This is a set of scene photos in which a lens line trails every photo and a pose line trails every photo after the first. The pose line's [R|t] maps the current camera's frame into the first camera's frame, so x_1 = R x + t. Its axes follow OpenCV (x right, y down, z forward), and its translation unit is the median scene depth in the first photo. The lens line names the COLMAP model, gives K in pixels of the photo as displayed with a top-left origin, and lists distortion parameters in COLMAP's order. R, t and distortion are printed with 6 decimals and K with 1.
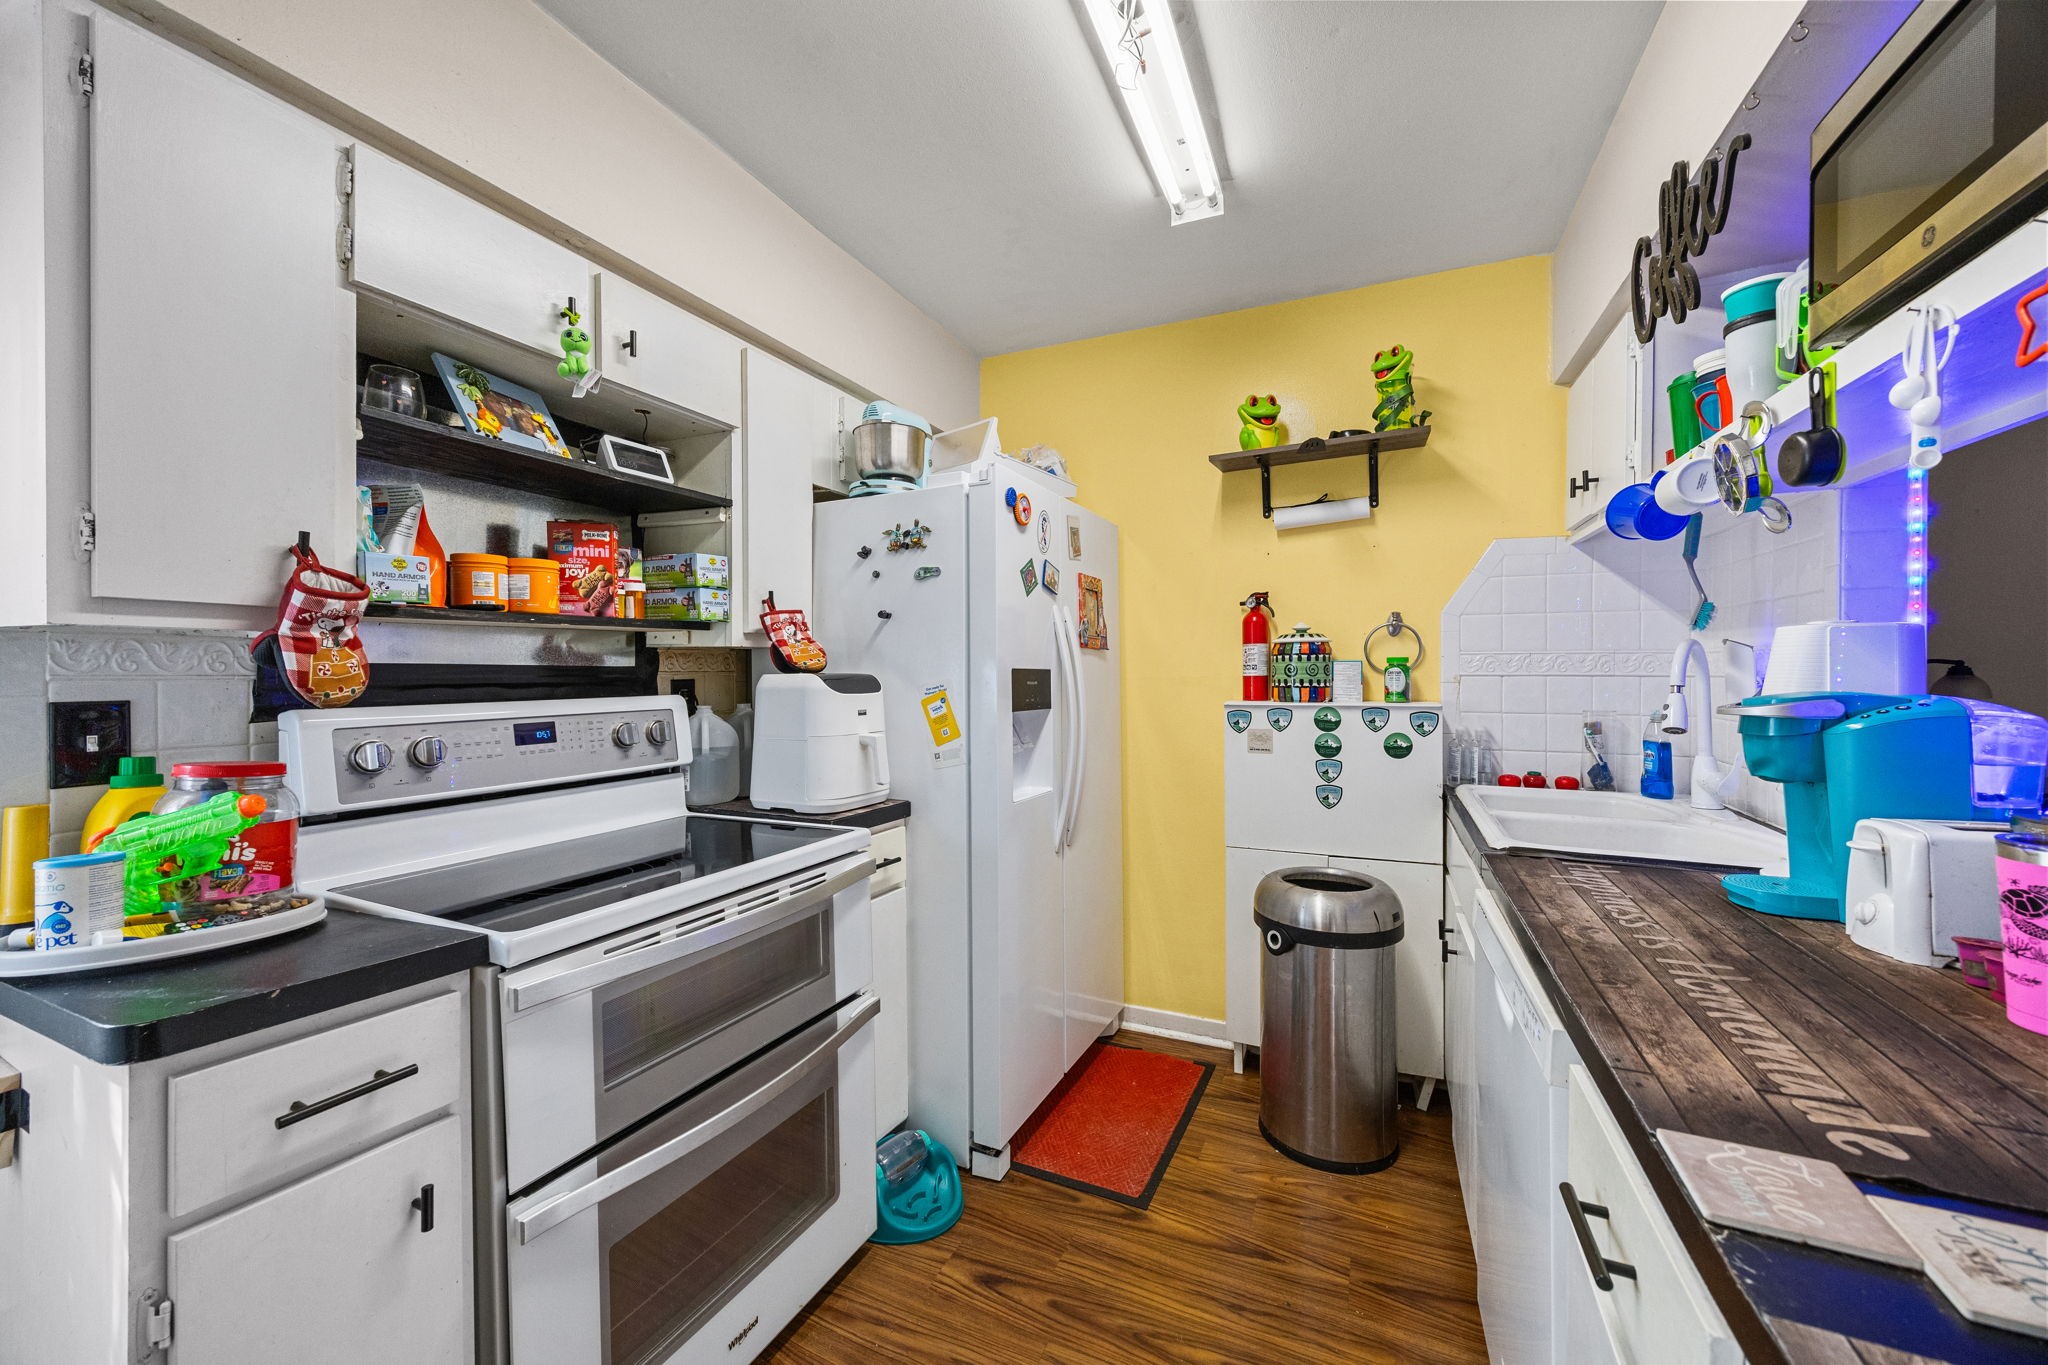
lens RADIAL K [[790.3, 0, 1022.9], [0, 790.3, 677.5], [0, 0, 1]] dist [-0.003660, 0.000208]
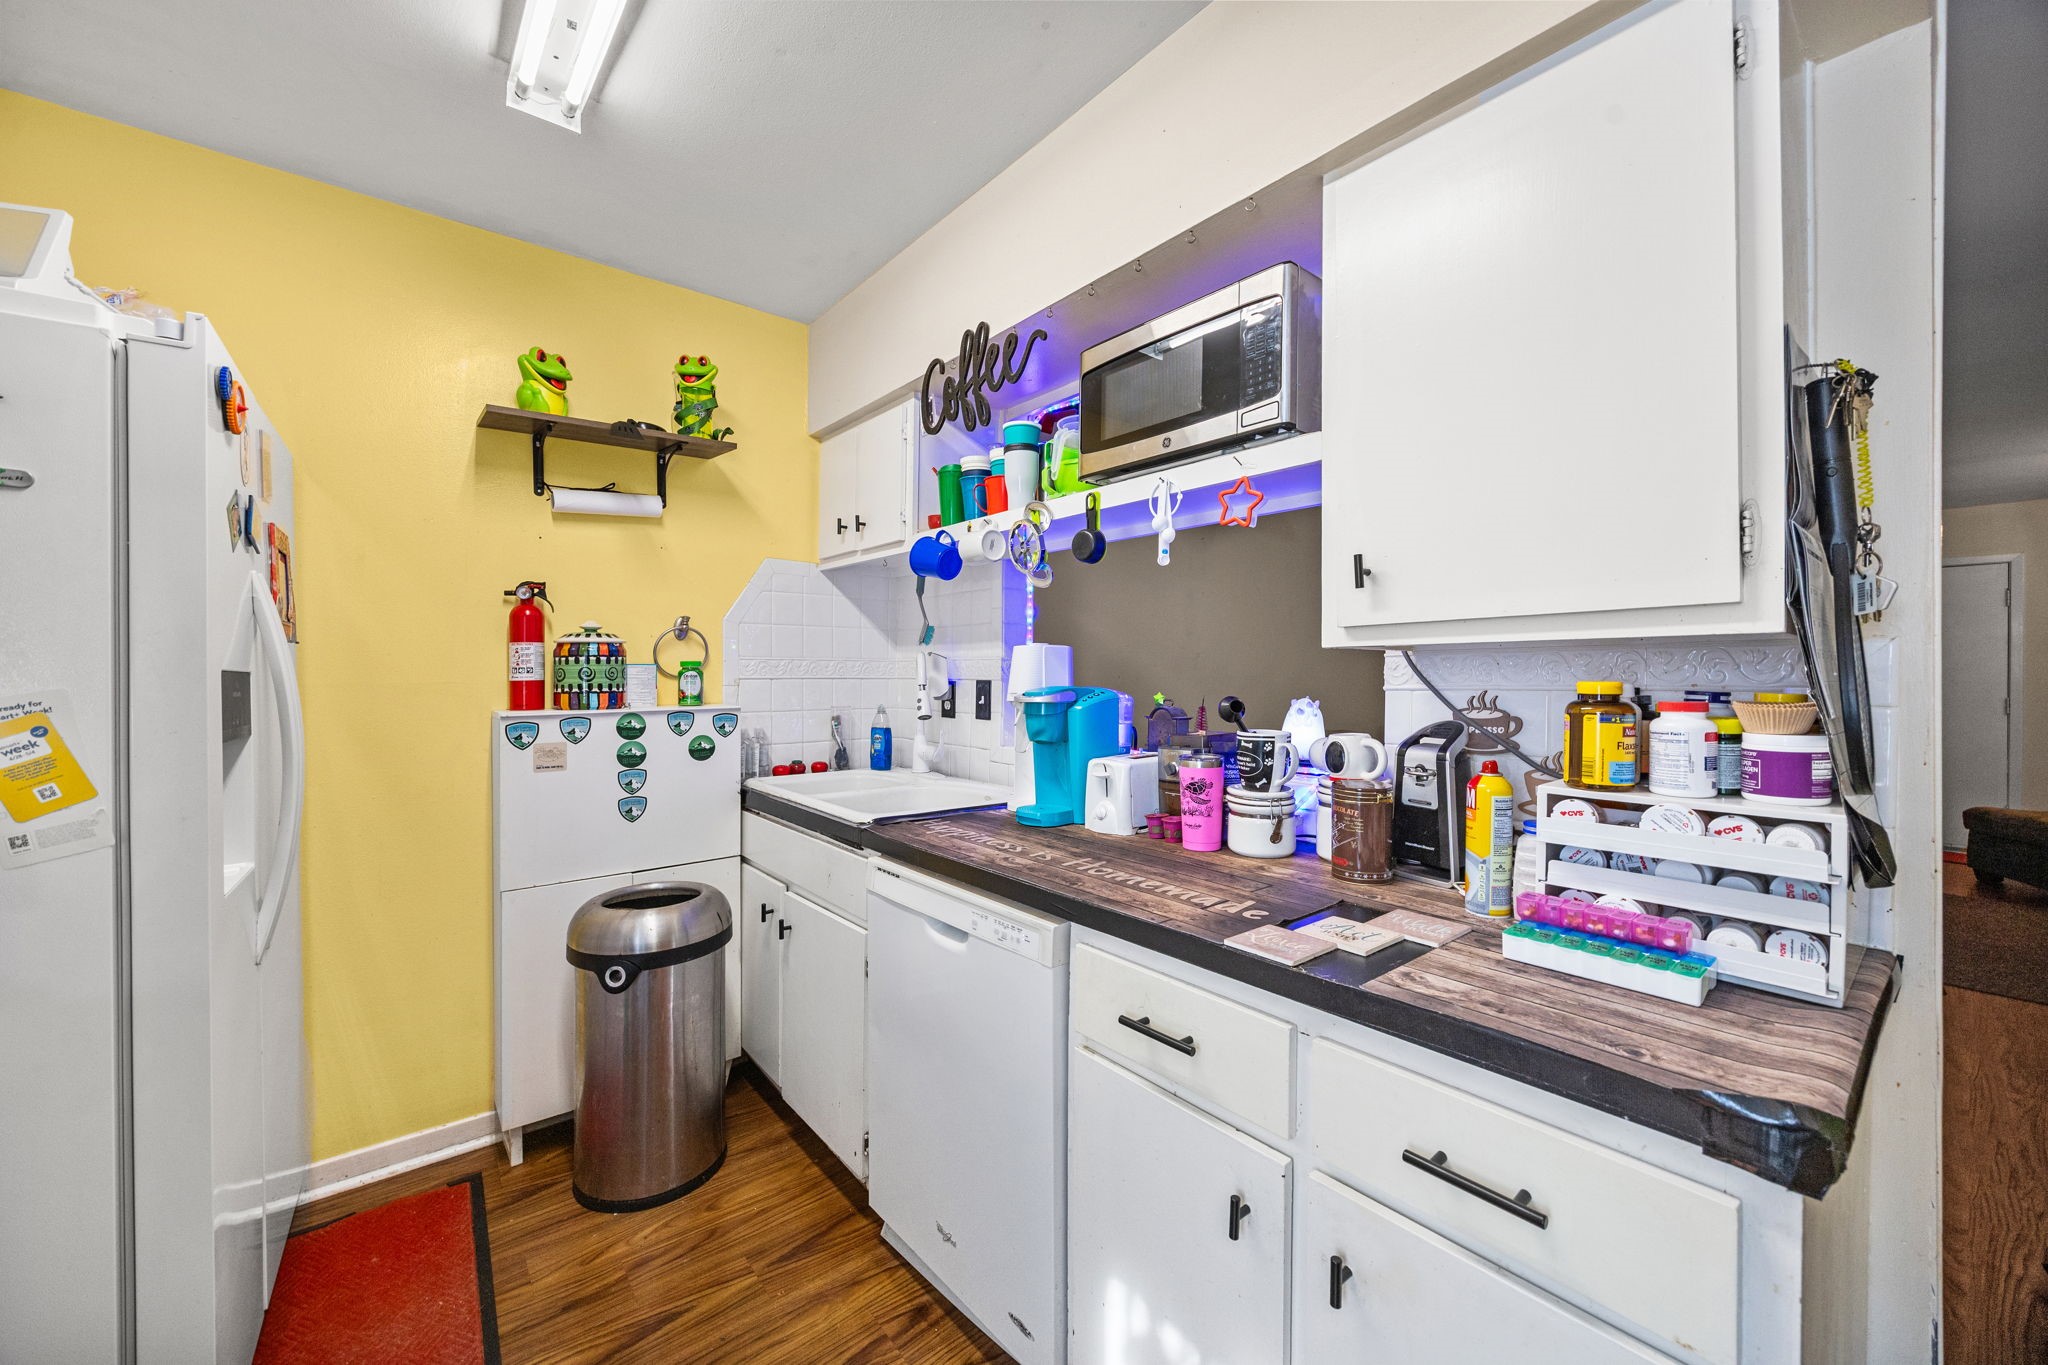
lens RADIAL K [[790.3, 0, 1028.5], [0, 790.3, 677.5], [0, 0, 1]] dist [-0.003660, 0.000208]
pose [[0.433623, -0.003344, 0.901088, -0.265427], [0.009723, 0.999952, -0.000968, 0.000386], [-0.901042, 0.009181, 0.433635, 0.182685]]
